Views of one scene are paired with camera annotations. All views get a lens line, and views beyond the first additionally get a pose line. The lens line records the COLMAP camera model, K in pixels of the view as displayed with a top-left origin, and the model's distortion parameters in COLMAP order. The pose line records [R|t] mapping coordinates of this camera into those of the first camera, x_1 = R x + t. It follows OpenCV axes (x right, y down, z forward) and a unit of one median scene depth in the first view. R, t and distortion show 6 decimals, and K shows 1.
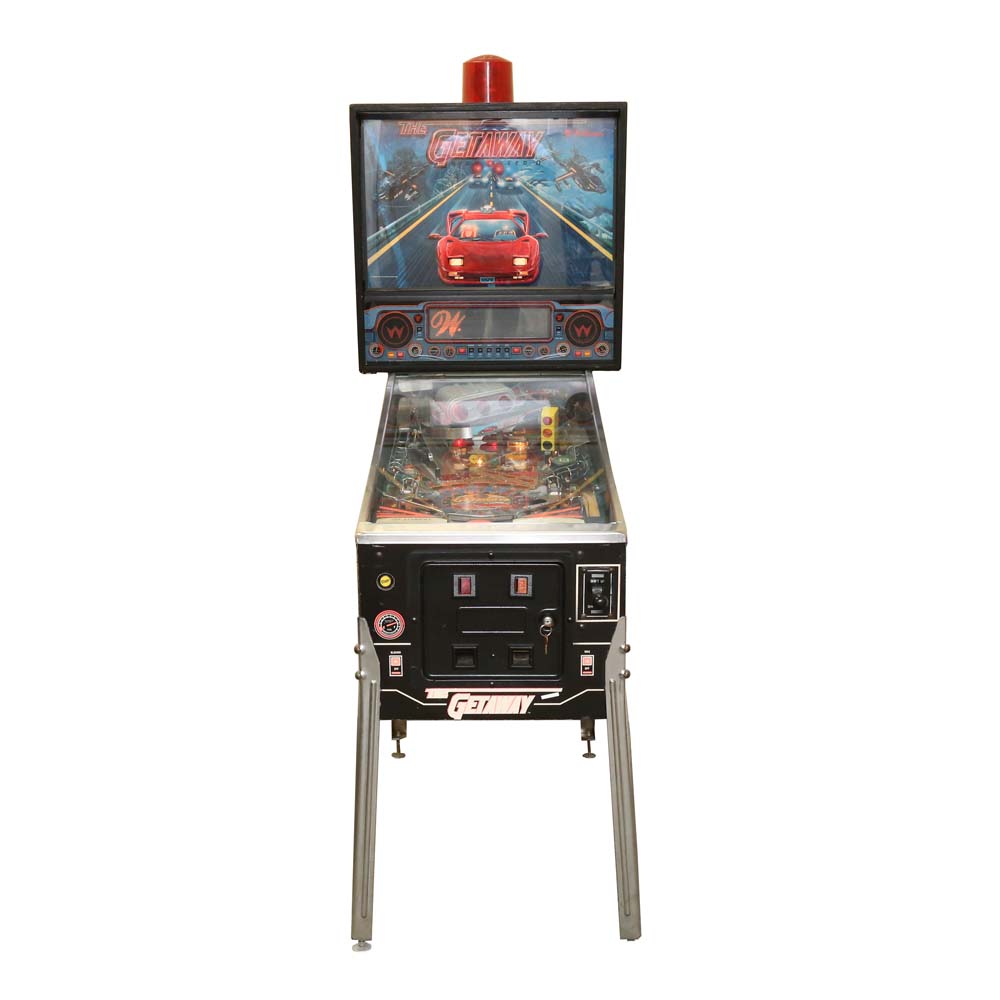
lens RADIAL K [[1467.7, 0, 479.4], [0, 1467.7, 501.4], [0, 0, 1]] dist [0.006642, -0.018679]
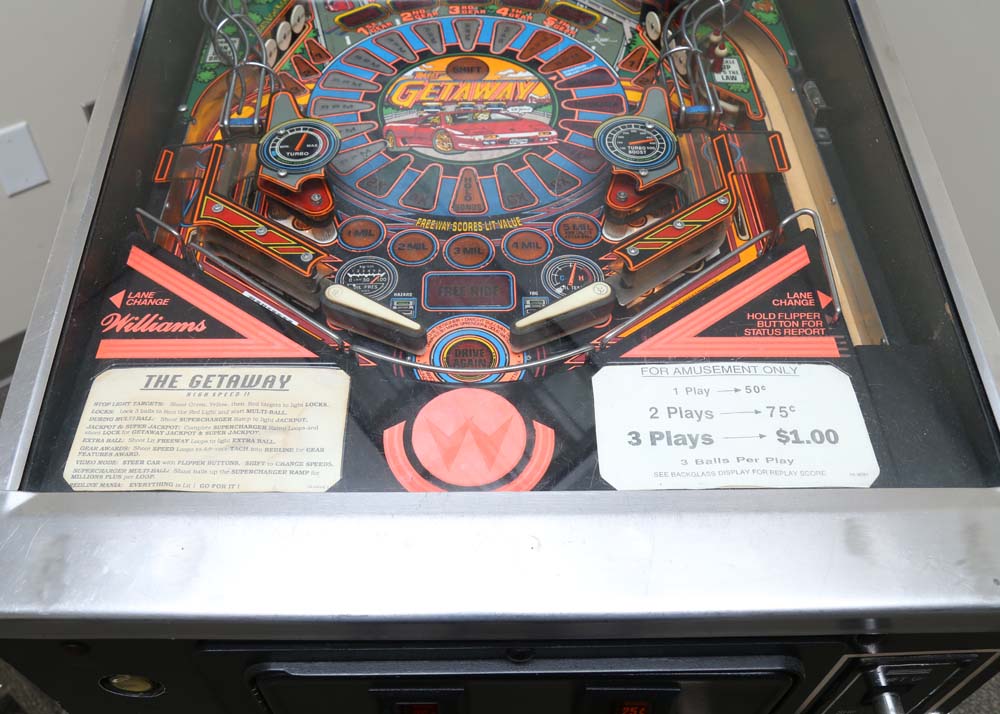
lens RADIAL K [[876.3, 0, 476.6], [0, 876.3, 355.1], [0, 0, 1]] dist [-0.056462, 0.009383]
pose [[0.999836, -0.013396, 0.012211, -0.000316], [0.003134, 0.791290, 0.611433, -0.071722], [-0.017853, -0.611294, 0.791202, 0.698095]]
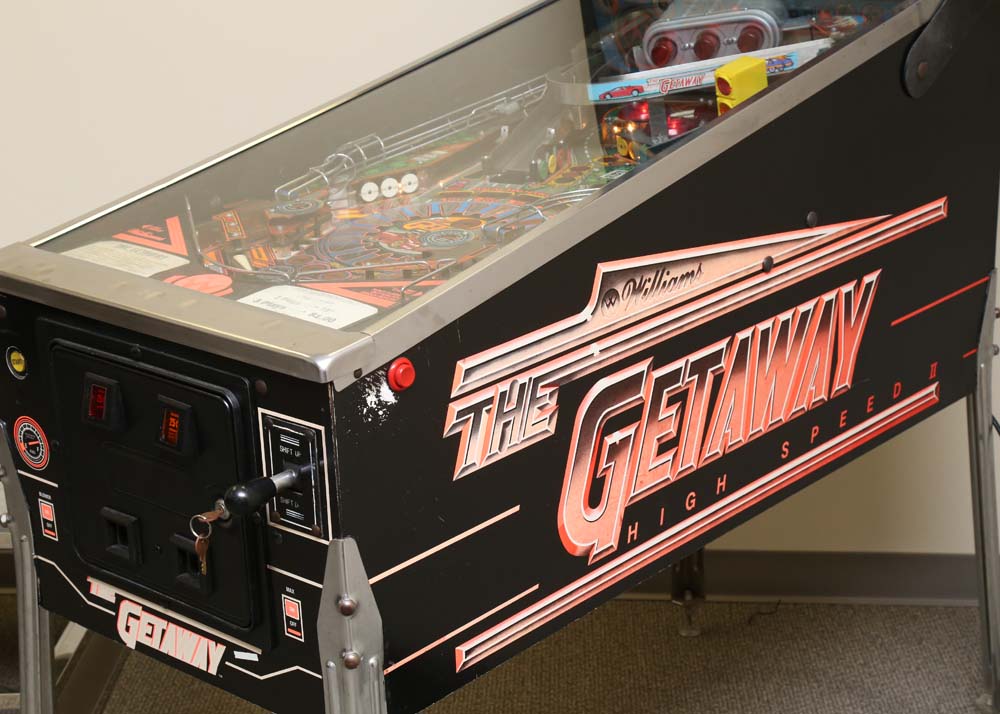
lens RADIAL K [[1804.3, 0, 535.7], [0, 1804.3, 359.9], [0, 0, 1]] dist [0.215384, 0.195391]
pose [[0.764081, 0.195084, -0.614917, 0.371383], [-0.106122, 0.978205, 0.178473, -0.064237], [0.636333, -0.071112, 0.768130, 0.470364]]
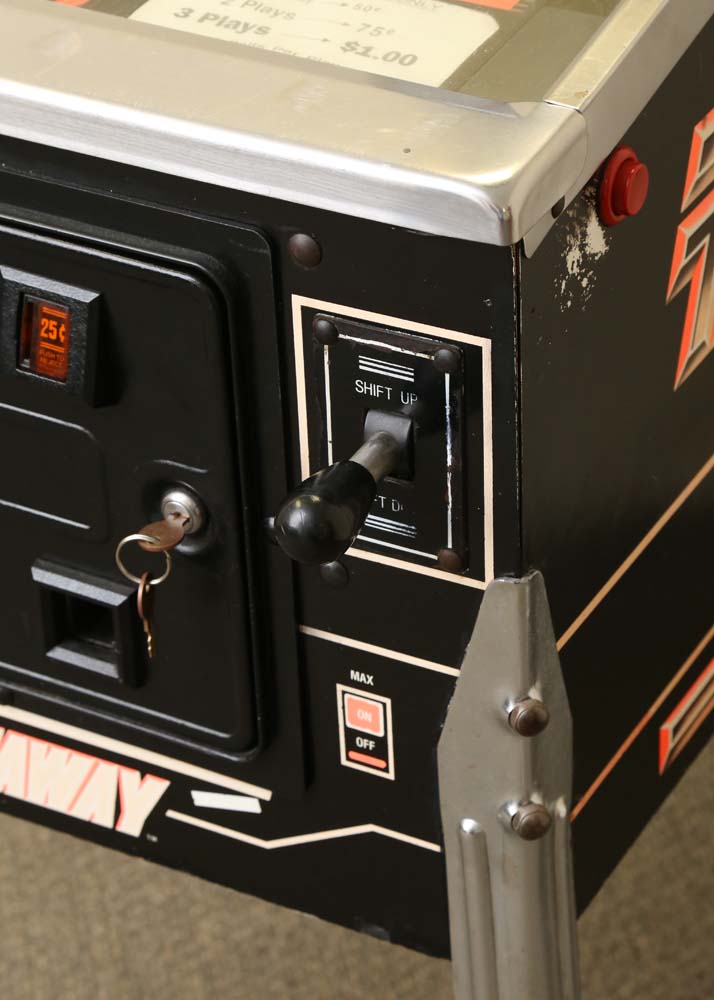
lens RADIAL K [[3074.4, 0, 355.6], [0, 3074.4, 526.6], [0, 0, 1]] dist [0.391228, -0.582366]
pose [[0.876973, 0.240546, -0.416000, 0.195179], [-0.065479, 0.917436, 0.392458, -0.070781], [0.476057, -0.316936, 0.820318, 0.498912]]
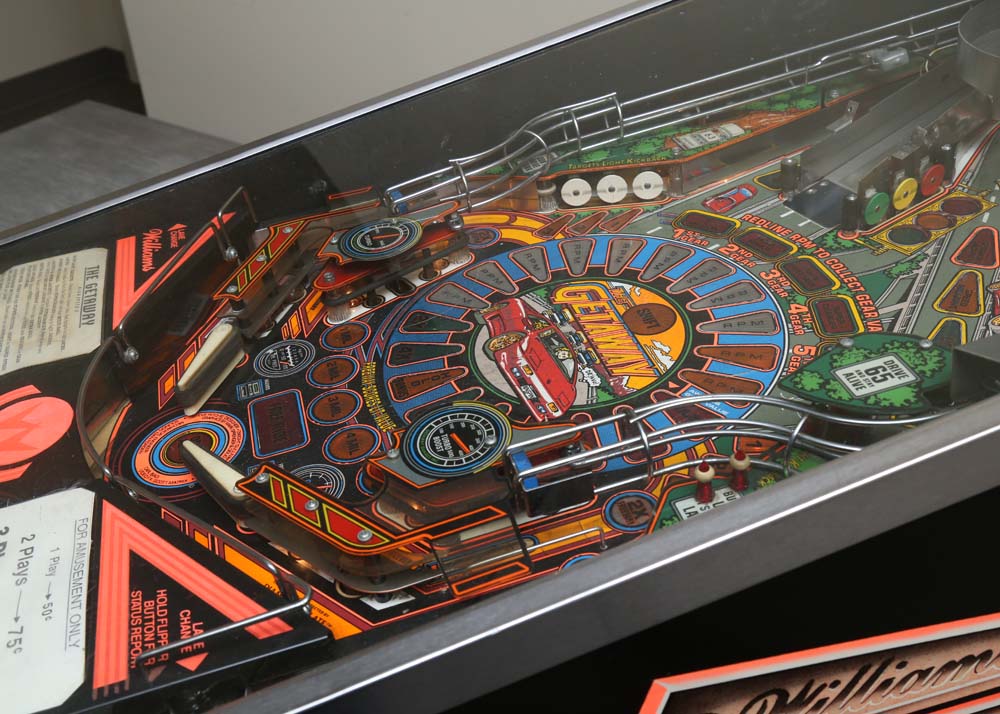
lens RADIAL K [[1090.8, 0, 500.0], [0, 1090.8, 357.0], [0, 0, 1]] dist [0.006565, 0.041682]
pose [[0.269769, 0.543829, -0.794654, 0.148918], [-0.112413, 0.837394, 0.534916, -0.096478], [0.956341, -0.054974, 0.287037, 0.811582]]
